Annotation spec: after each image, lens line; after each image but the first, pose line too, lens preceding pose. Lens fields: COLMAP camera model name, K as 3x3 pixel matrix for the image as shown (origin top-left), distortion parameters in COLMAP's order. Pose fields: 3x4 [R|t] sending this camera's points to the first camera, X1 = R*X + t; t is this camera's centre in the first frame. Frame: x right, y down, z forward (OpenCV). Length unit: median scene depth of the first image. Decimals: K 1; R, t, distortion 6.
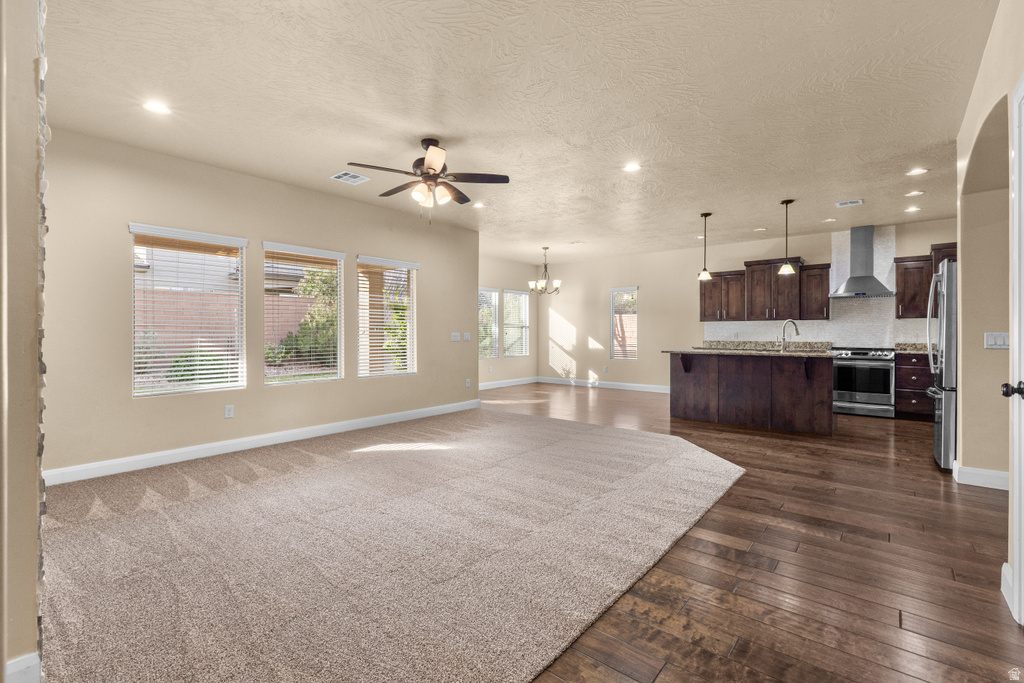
lens RADIAL K [[460.3, 0, 504.8], [0, 460.3, 335.2], [0, 0, 1]] dist [0.009371, -0.001048]
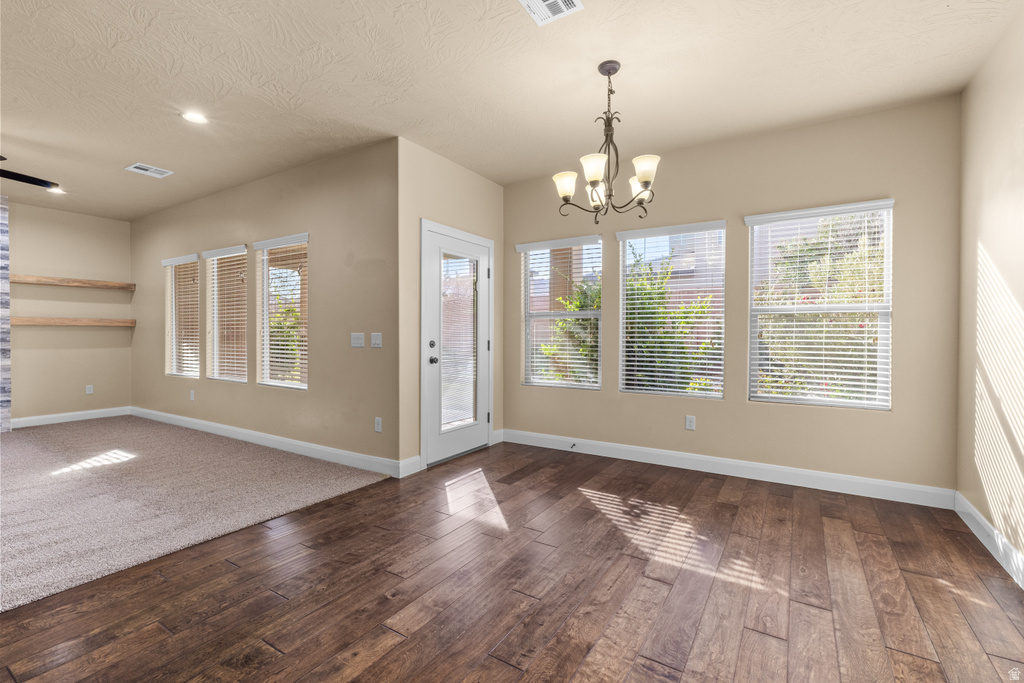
lens RADIAL K [[460.3, 0, 504.7], [0, 460.3, 338.3], [0, 0, 1]] dist [0.009371, -0.001048]
pose [[0.129655, 0.012932, -0.991475, 0.397467], [-0.007403, 0.999900, 0.012074, -0.005272], [0.991531, 0.005774, 0.129738, 0.889756]]
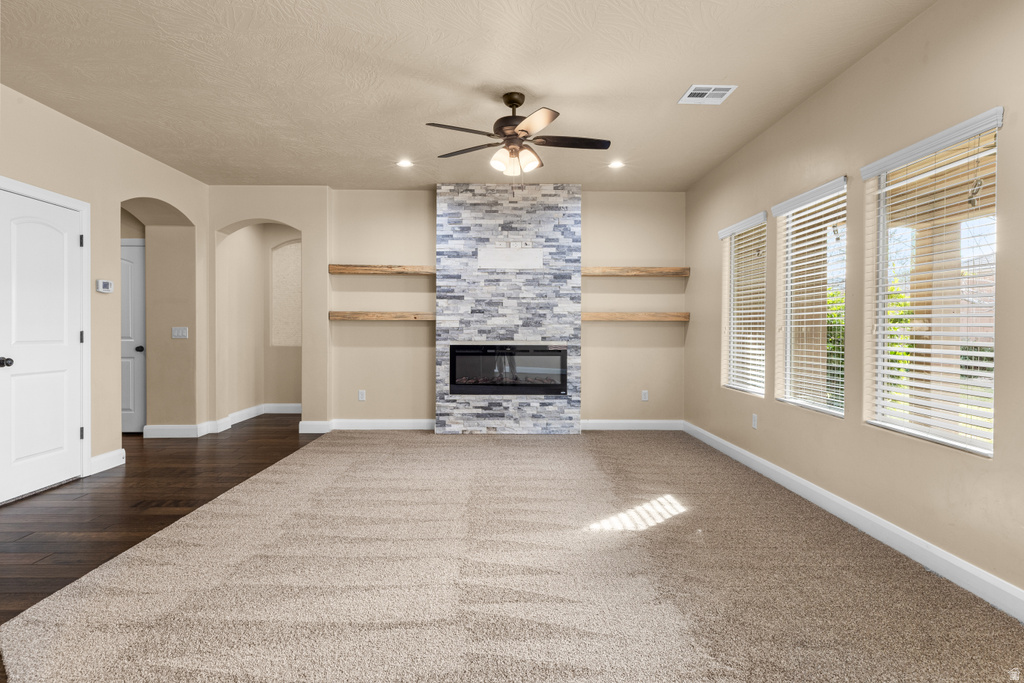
lens RADIAL K [[571.2, 0, 510.2], [0, 571.2, 333.9], [0, 0, 1]] dist [0.021112, -0.001176]
pose [[-0.752325, 0.007262, -0.658752, 0.234289], [-0.004664, 0.999855, 0.016349, -0.005554], [0.658776, 0.015372, -0.752183, 0.796351]]
